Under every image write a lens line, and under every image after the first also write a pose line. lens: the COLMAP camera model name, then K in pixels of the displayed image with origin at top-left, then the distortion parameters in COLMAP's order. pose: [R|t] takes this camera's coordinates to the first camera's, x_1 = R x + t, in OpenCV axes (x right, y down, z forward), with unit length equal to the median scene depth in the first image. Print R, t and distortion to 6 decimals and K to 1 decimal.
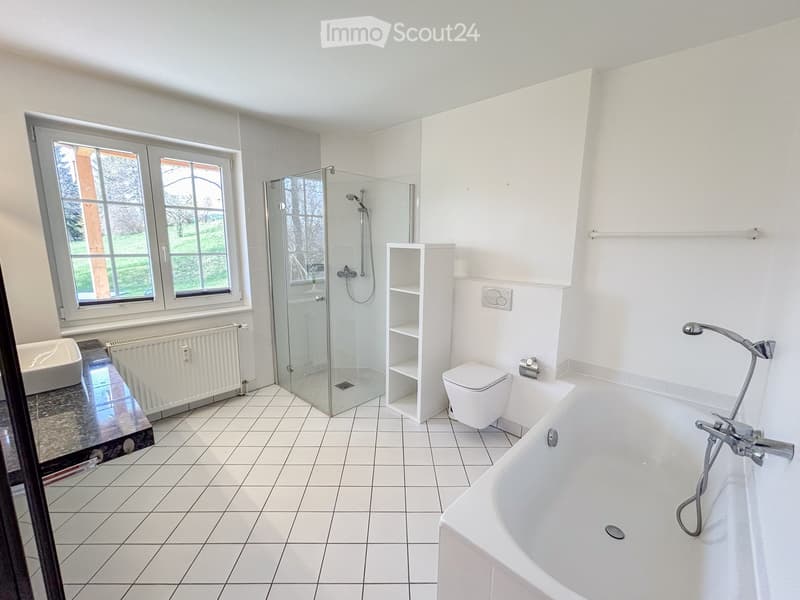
lens RADIAL K [[336.0, 0, 398.0], [0, 336.0, 301.3], [0, 0, 1]] dist [-0.000785, -0.000446]
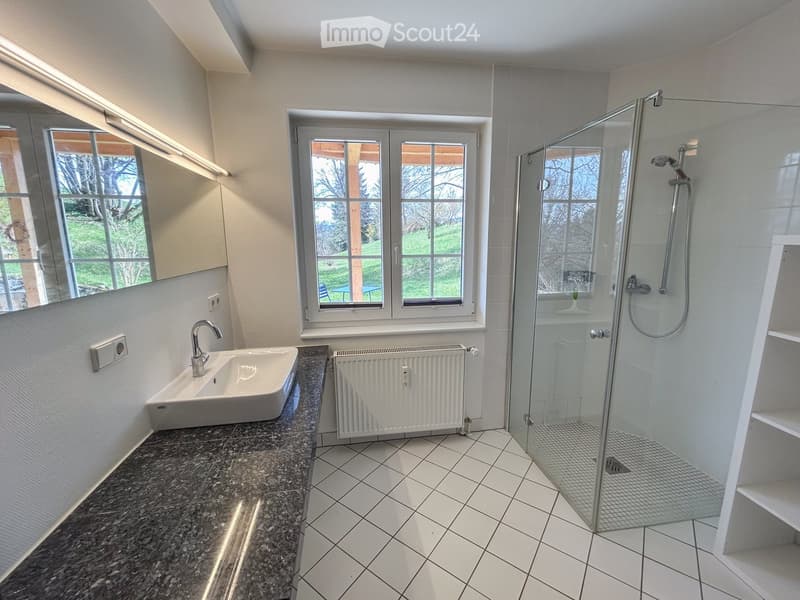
lens RADIAL K [[336.0, 0, 398.0], [0, 336.0, 299.5], [0, 0, 1]] dist [-0.000785, -0.000446]
pose [[0.788652, 0.087893, -0.608525, -0.140469], [-0.090010, 0.995571, 0.027143, -0.046468], [0.608215, 0.033367, 0.793070, 0.288655]]
